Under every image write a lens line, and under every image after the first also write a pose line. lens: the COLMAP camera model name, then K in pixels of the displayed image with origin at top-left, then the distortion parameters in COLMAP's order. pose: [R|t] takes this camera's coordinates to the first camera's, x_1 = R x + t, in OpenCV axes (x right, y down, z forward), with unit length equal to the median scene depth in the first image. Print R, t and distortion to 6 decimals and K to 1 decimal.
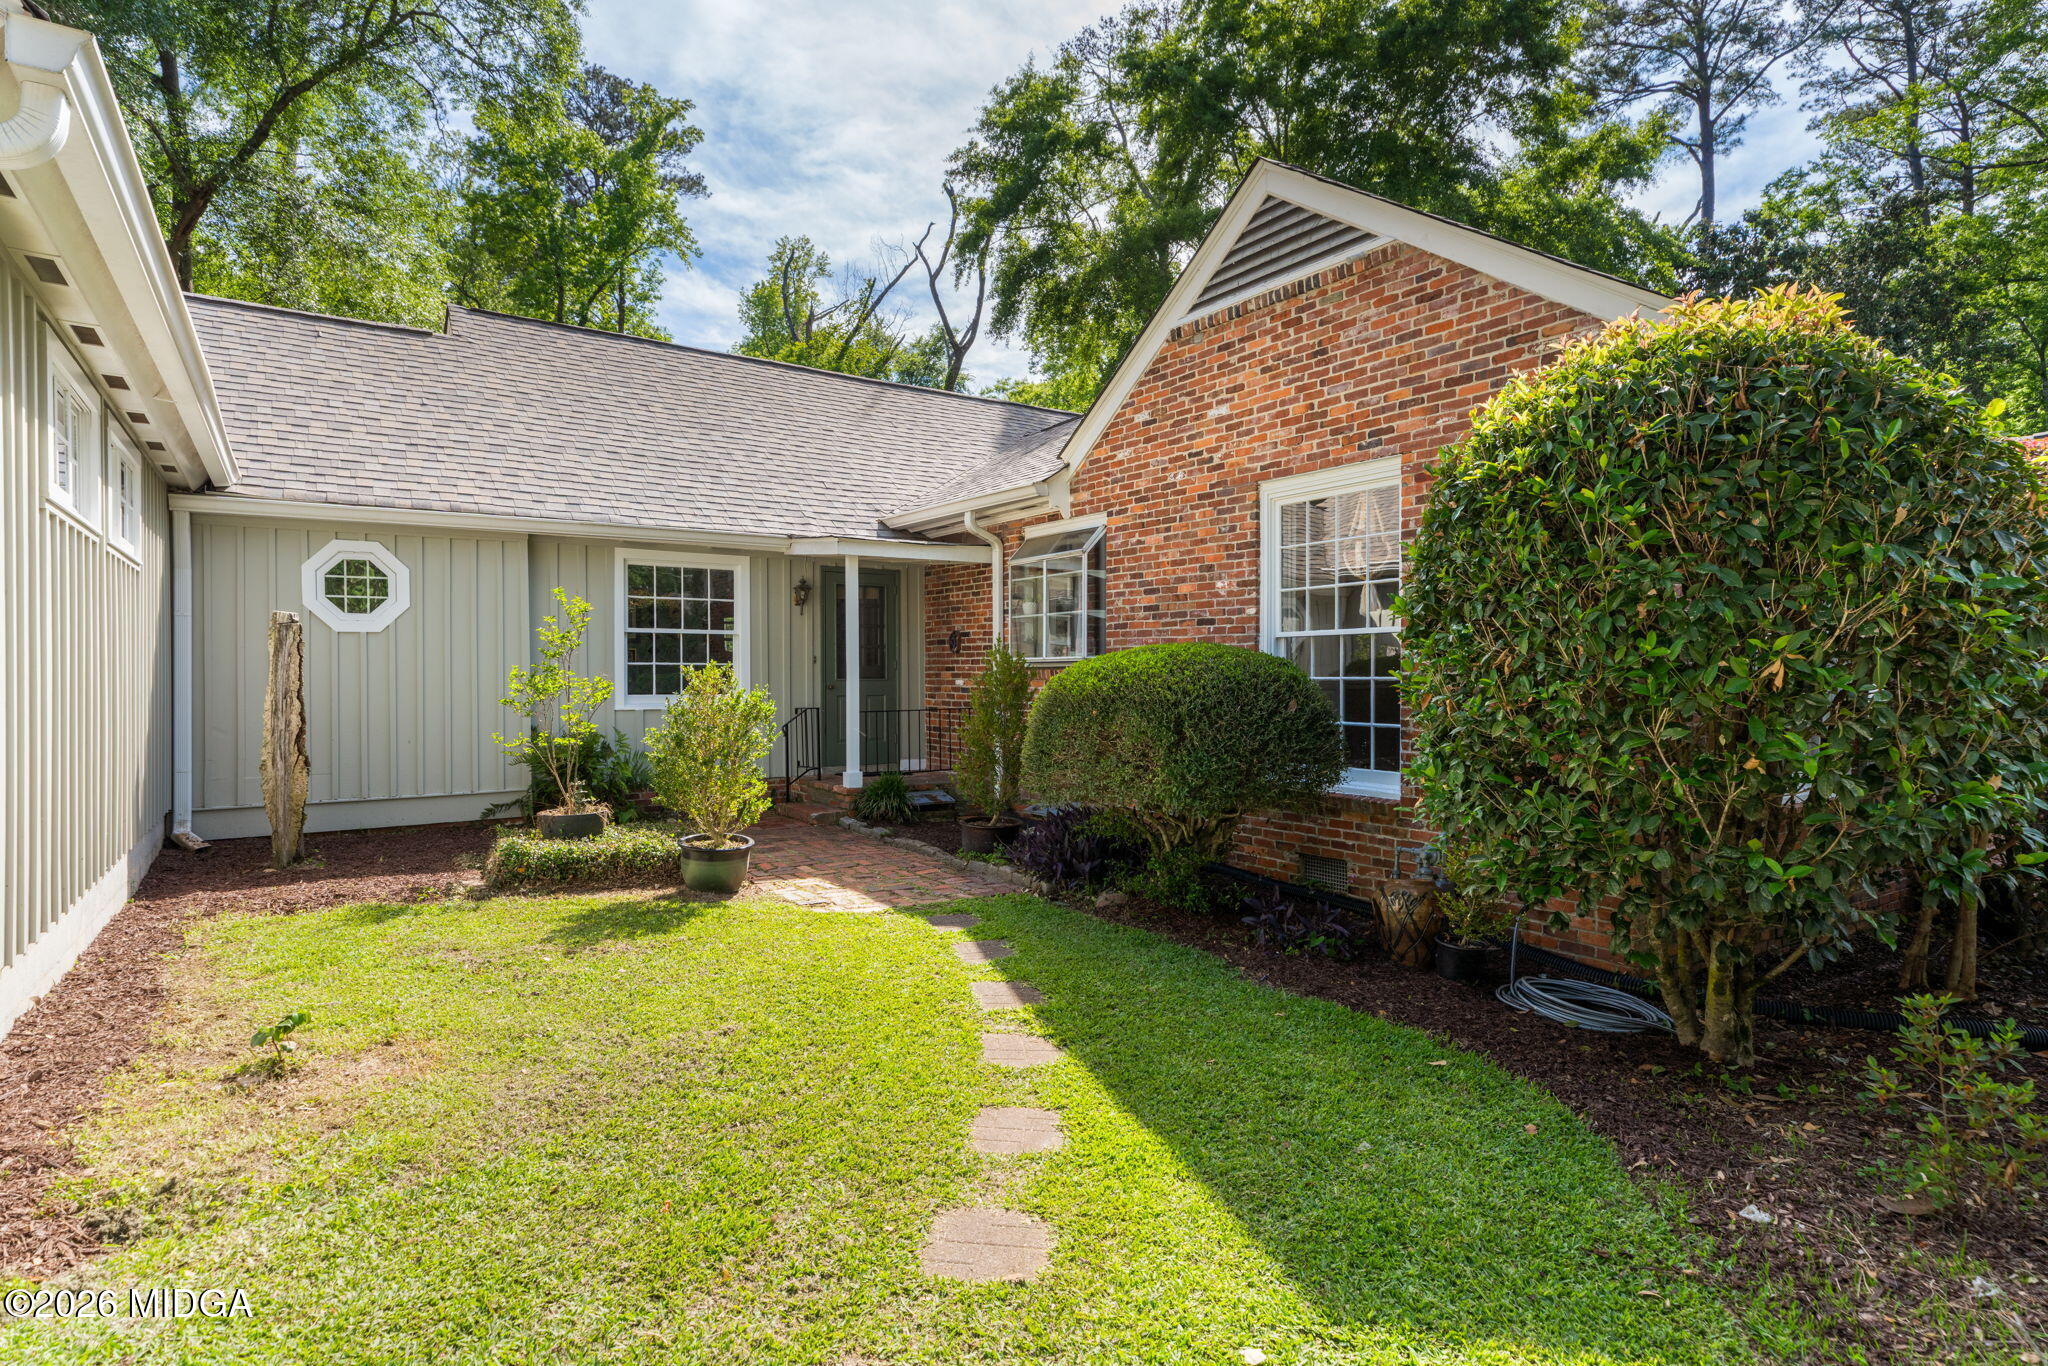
lens RADIAL K [[1052.2, 0, 1030.5], [0, 1052.2, 677.3], [0, 0, 1]] dist [-0.001160, -0.000265]
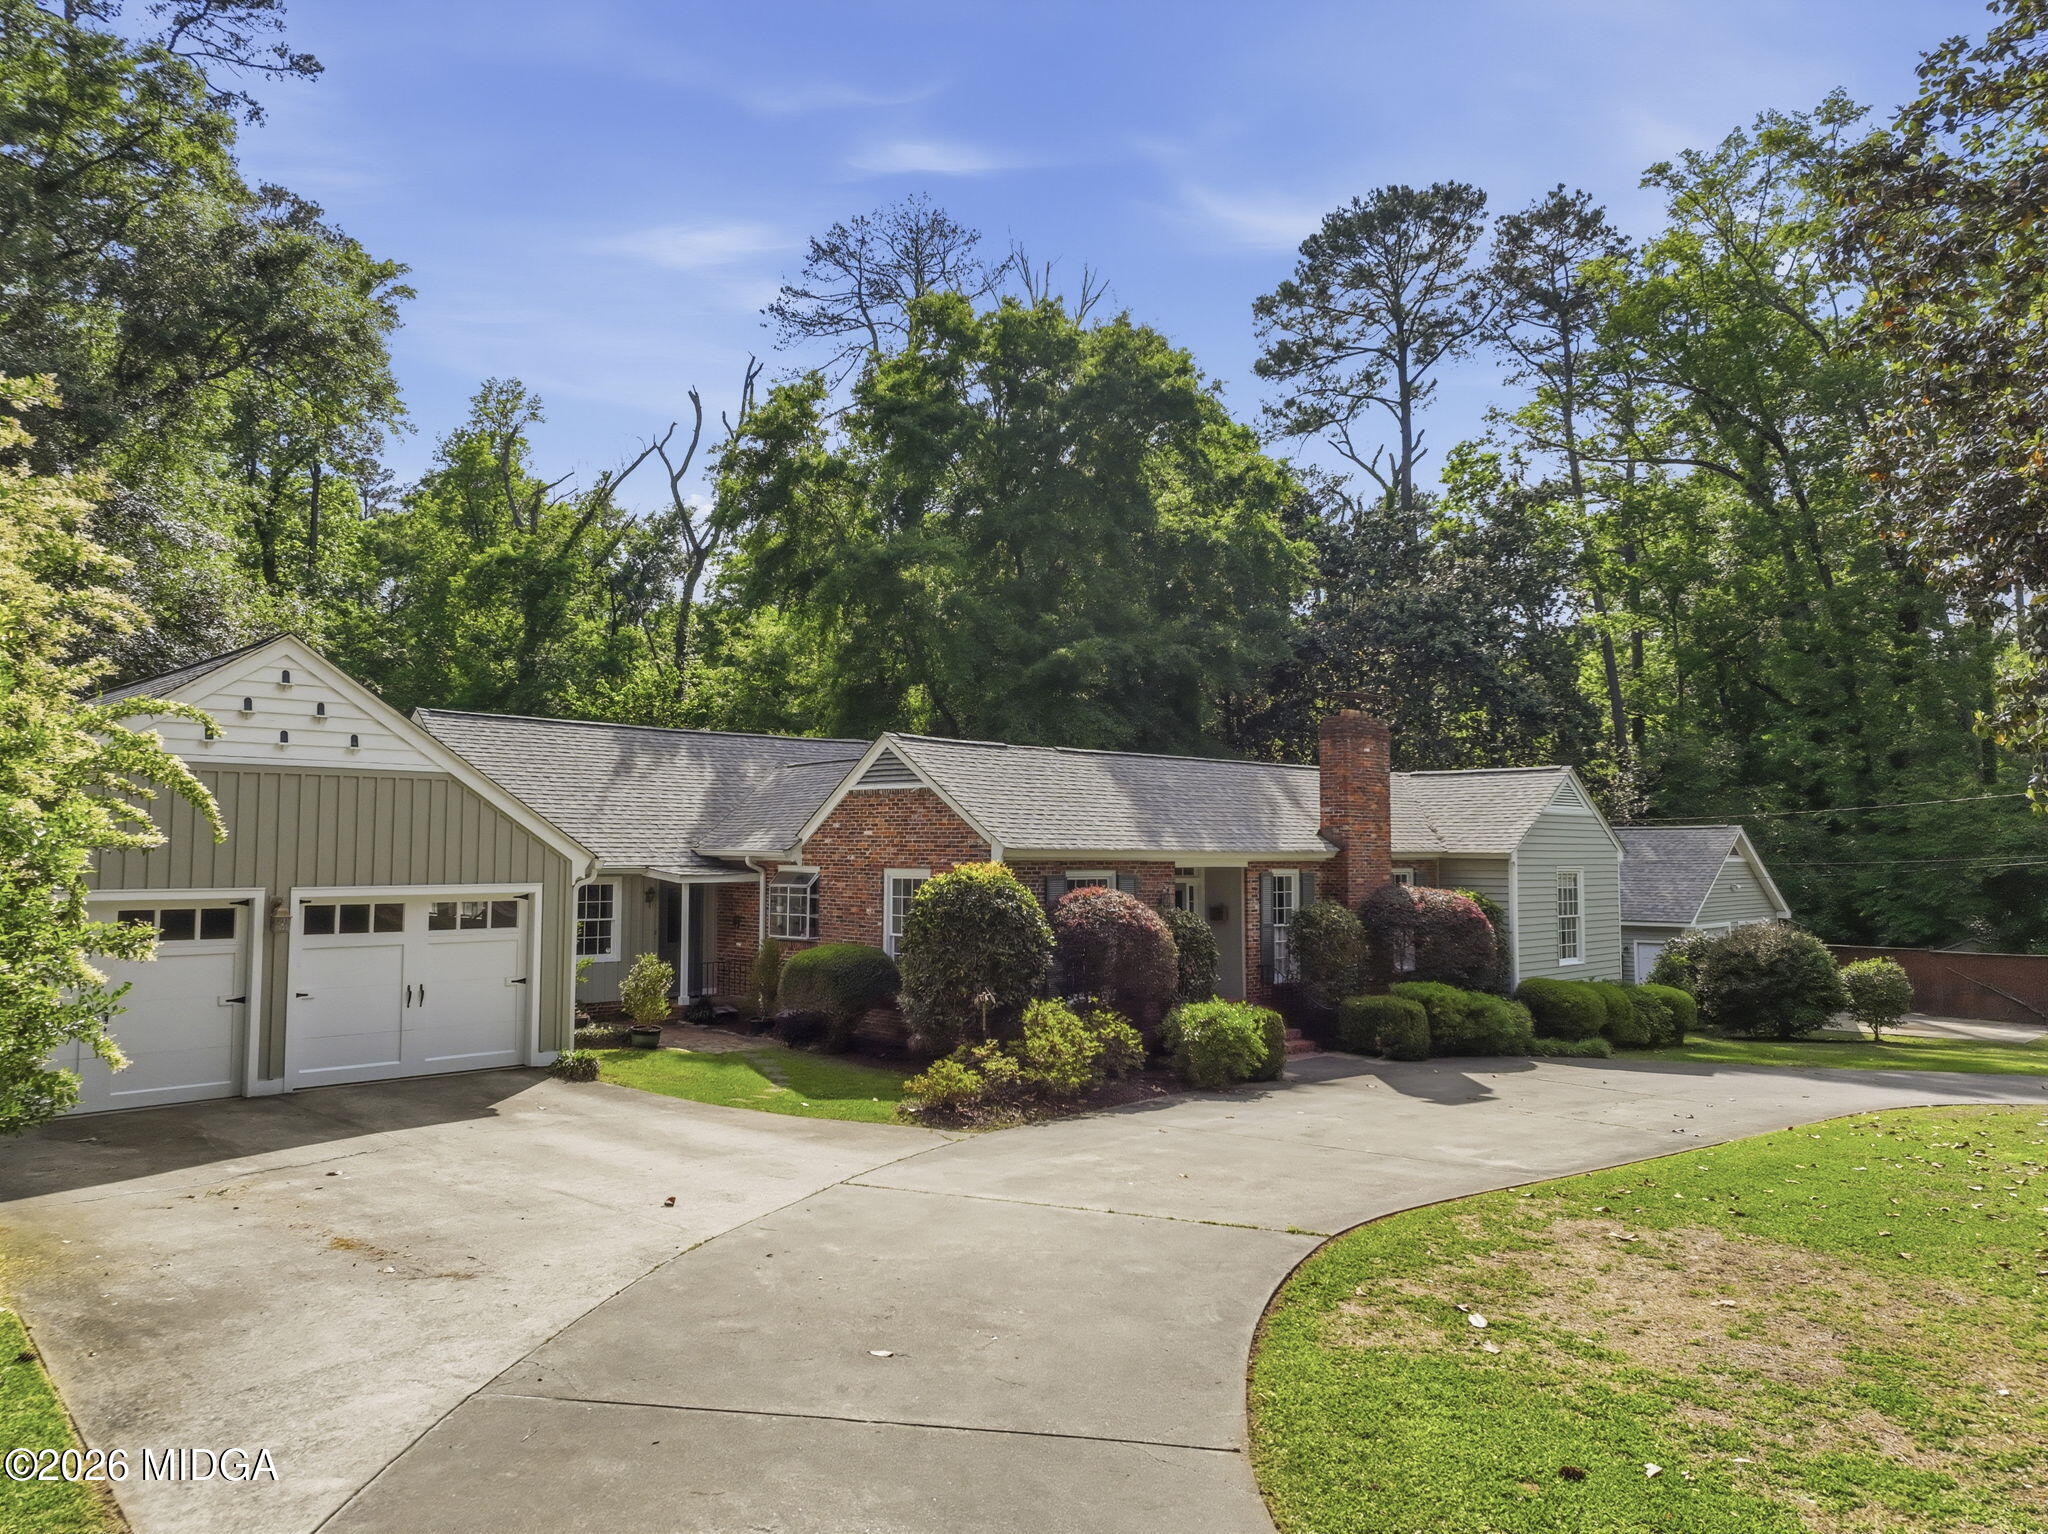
lens RADIAL K [[1407.8, 0, 1031.6], [0, 1407.8, 774.2], [0, 0, 1]] dist [0.007073, 0.000812]
pose [[0.982570, 0.014232, 0.185348, -0.027497], [-0.003814, 0.998398, -0.056445, -0.157184], [-0.185854, 0.054755, 0.981051, -1.512821]]
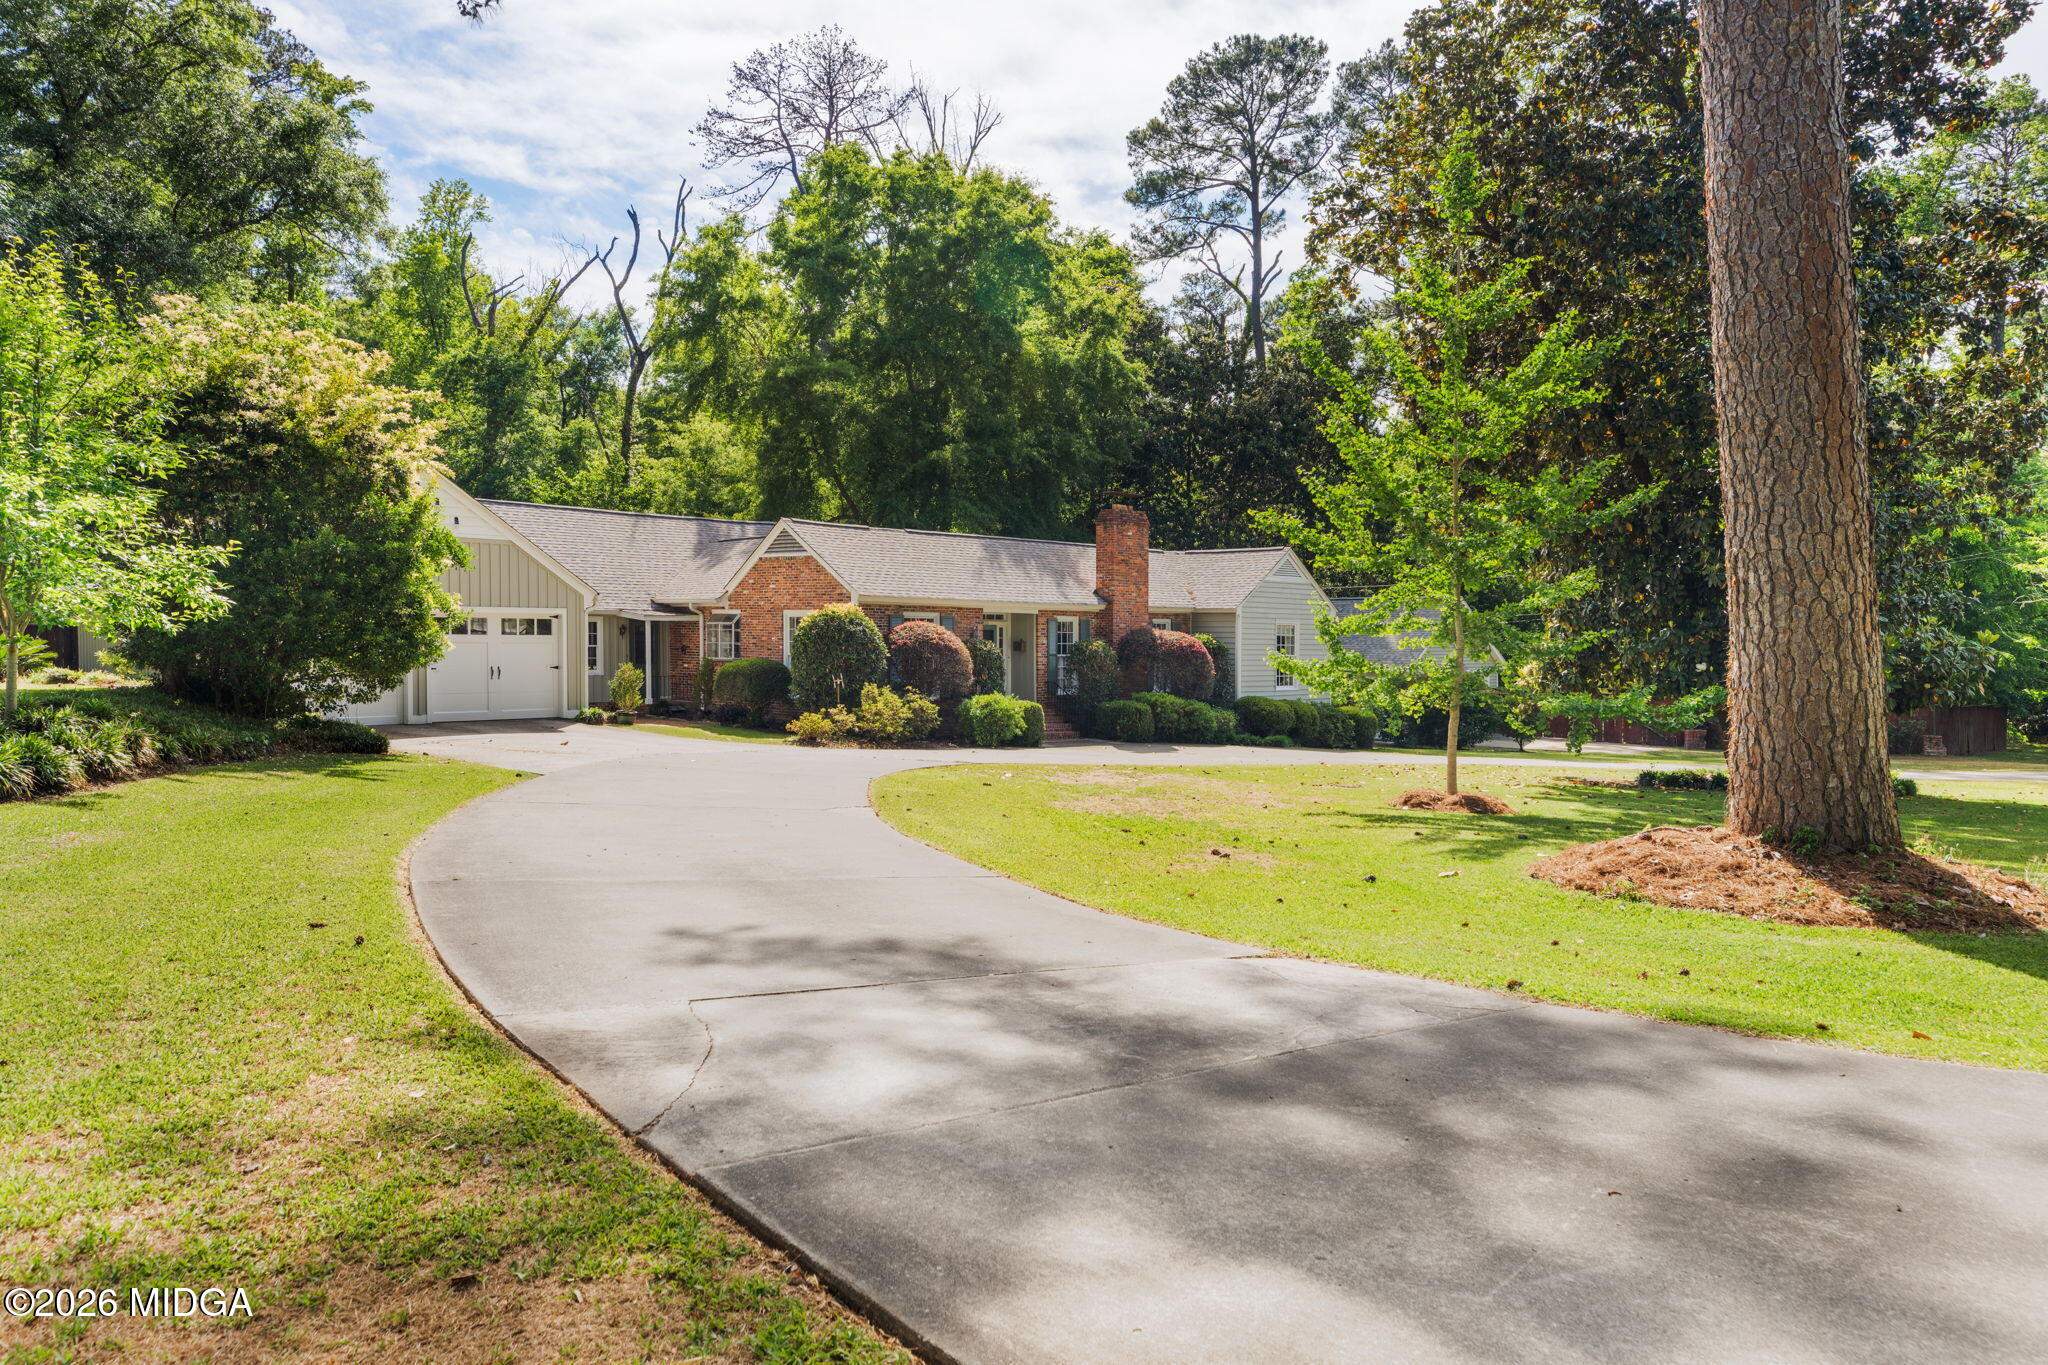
lens RADIAL K [[1386.0, 0, 1033.4], [0, 1386.0, 729.3], [0, 0, 1]] dist [0.018539, -0.003605]
pose [[0.973206, -0.005207, 0.229876, -0.022124], [-0.010438, 0.997712, 0.066792, -0.077434], [-0.229698, -0.067402, 0.970925, -2.608265]]
